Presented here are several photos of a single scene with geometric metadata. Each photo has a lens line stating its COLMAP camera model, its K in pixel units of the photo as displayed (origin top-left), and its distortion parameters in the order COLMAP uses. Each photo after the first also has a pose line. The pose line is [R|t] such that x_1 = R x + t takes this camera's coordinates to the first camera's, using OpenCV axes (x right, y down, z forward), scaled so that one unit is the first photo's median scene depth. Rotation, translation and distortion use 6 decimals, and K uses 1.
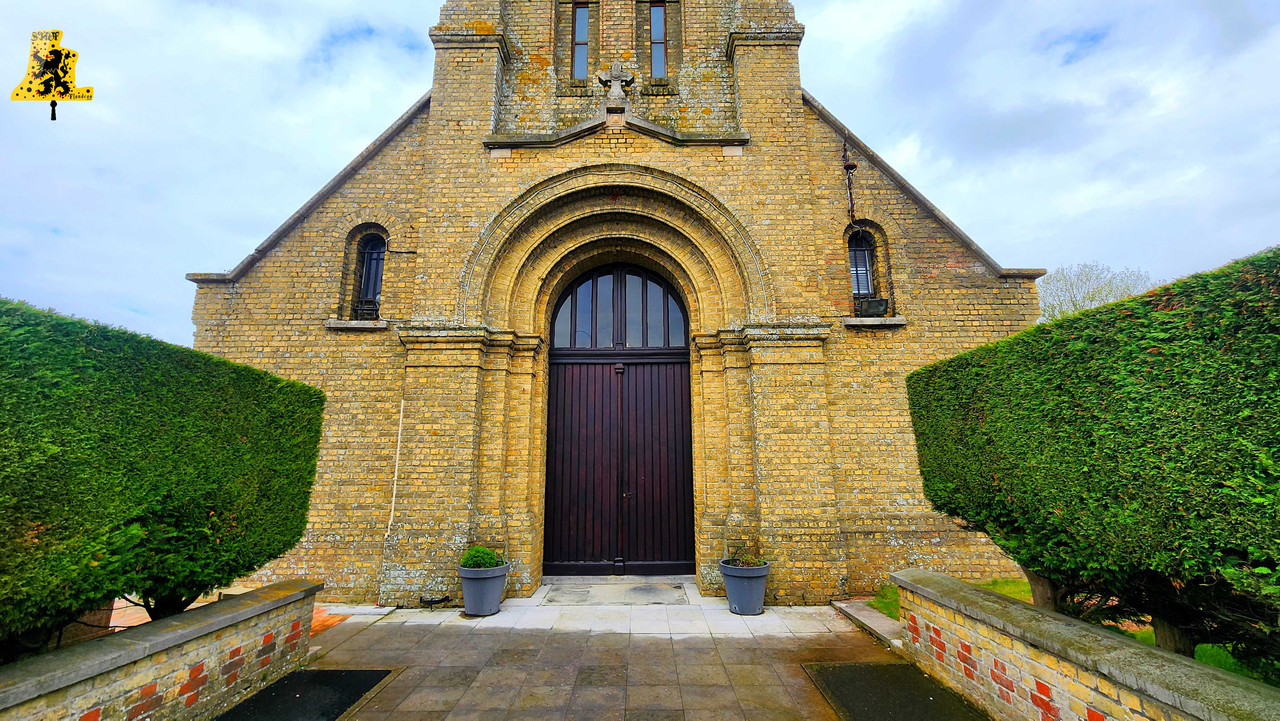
lens RADIAL K [[523.2, 0, 641.6], [0, 523.2, 356.7], [0, 0, 1]] dist [-0.002913, -0.000066]
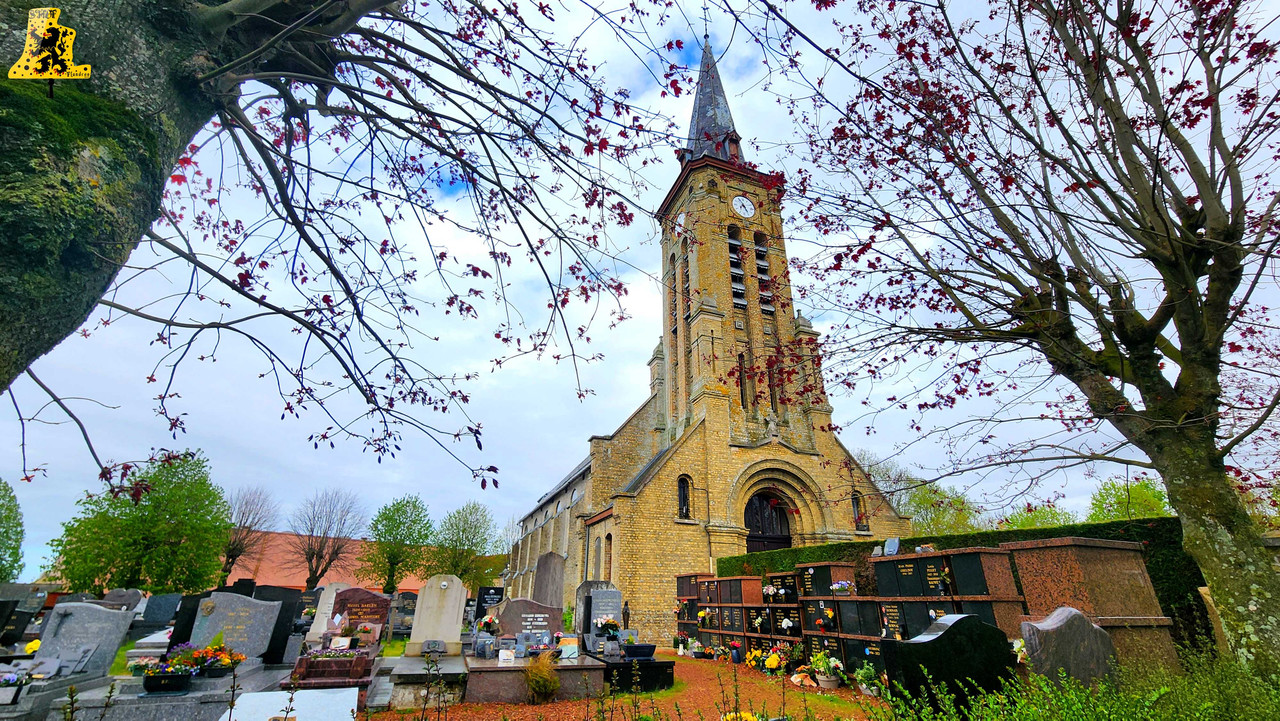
lens RADIAL K [[523.2, 0, 640.4], [0, 523.2, 358.5], [0, 0, 1]] dist [-0.002913, -0.000066]
pose [[0.934898, 0.165792, 0.313814, -1.499952], [-0.091957, 0.967147, -0.237004, -0.182047], [-0.342797, 0.192717, 0.919429, -1.141008]]
